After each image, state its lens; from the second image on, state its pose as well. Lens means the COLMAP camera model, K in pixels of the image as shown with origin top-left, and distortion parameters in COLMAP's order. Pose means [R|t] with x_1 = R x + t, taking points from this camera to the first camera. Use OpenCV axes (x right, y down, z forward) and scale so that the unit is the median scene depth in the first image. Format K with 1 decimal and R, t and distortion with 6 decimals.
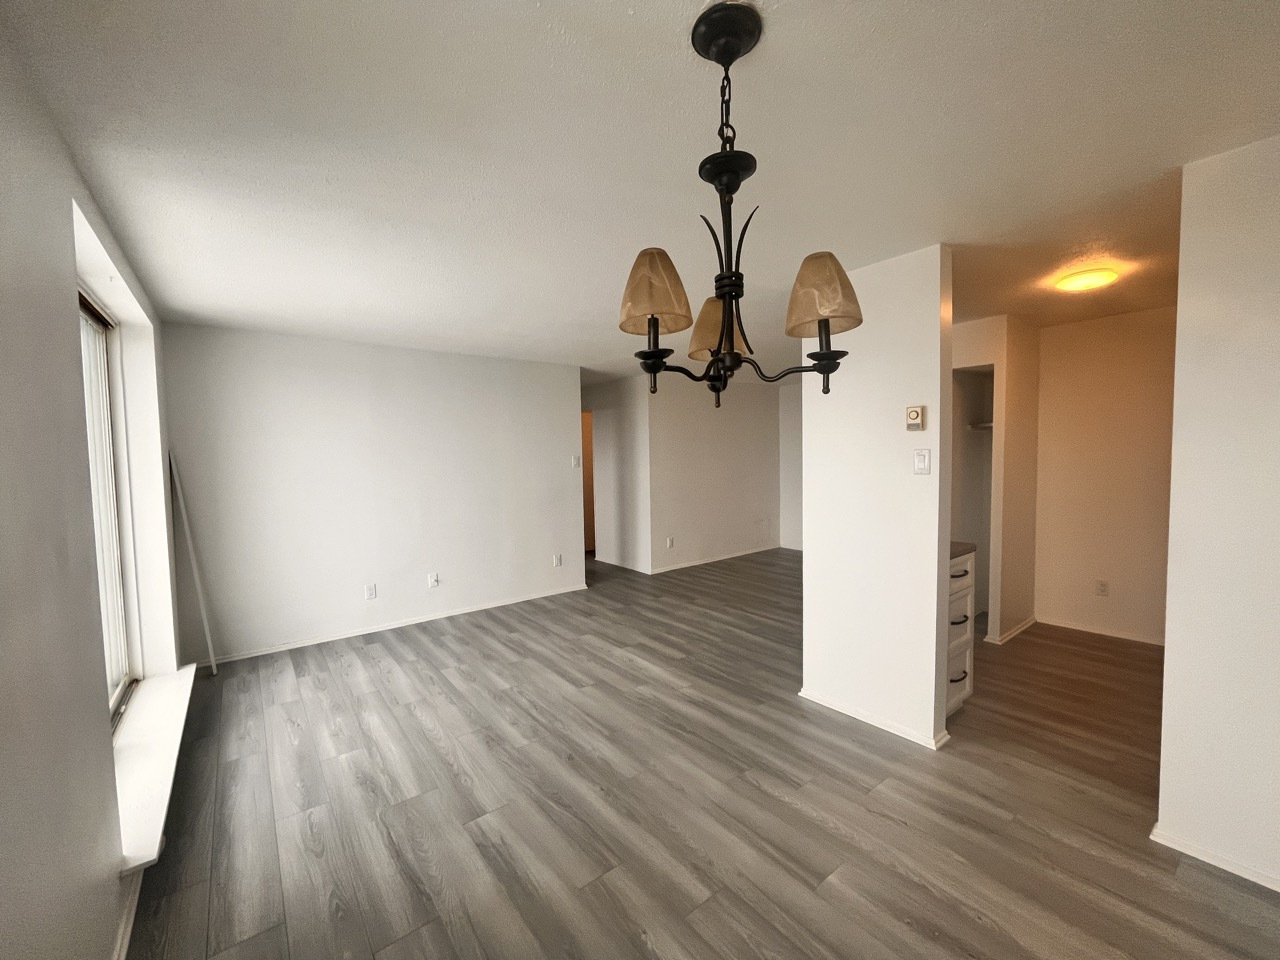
lens RADIAL K [[520.1, 0, 642.8], [0, 520.1, 478.8], [0, 0, 1]] dist [0.002327, -0.000659]
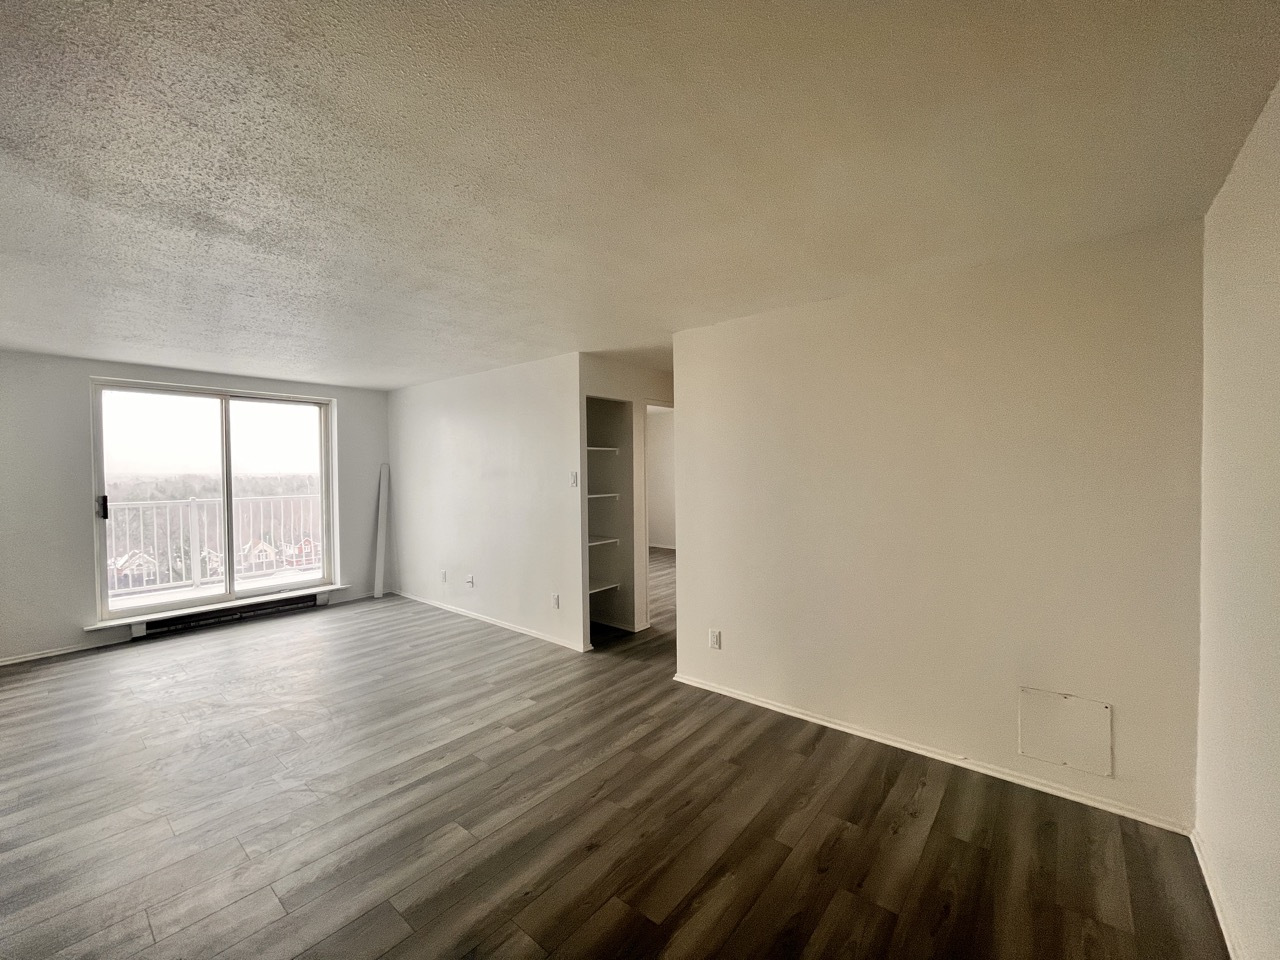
lens RADIAL K [[520.1, 0, 641.1], [0, 520.1, 484.2], [0, 0, 1]] dist [0.002327, -0.000659]
pose [[0.209265, 0.042869, -0.976919, 0.872816], [-0.045703, 0.998376, 0.034020, -0.076373], [0.976790, 0.037529, 0.210884, 1.305977]]
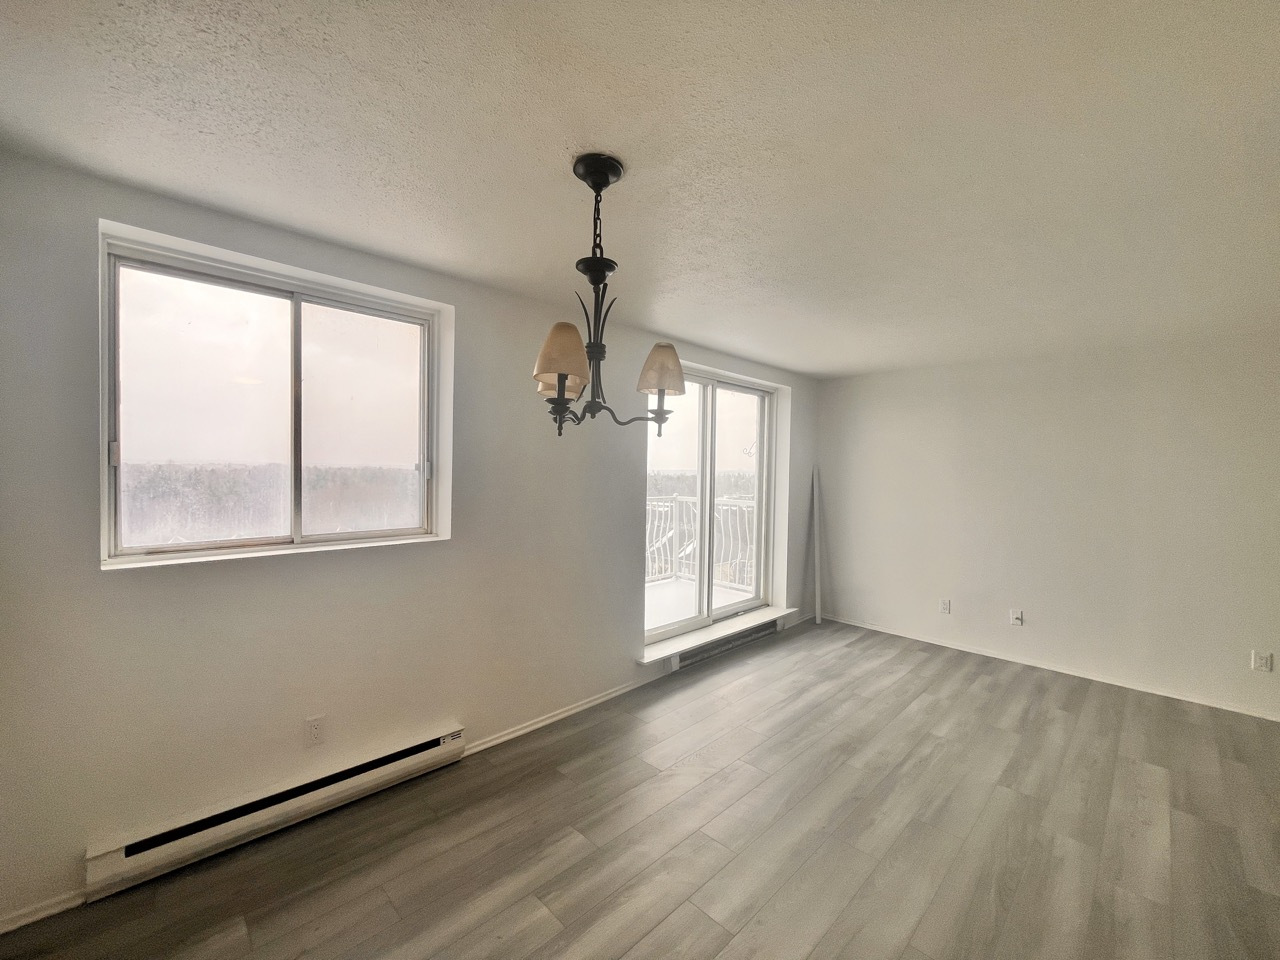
lens RADIAL K [[520.1, 0, 648.3], [0, 520.1, 479.1], [0, 0, 1]] dist [0.002327, -0.000659]
pose [[0.124845, 0.037655, -0.991461, 0.452989], [-0.073020, 0.996918, 0.028668, -0.021851], [0.989486, 0.068818, 0.127210, 0.298524]]
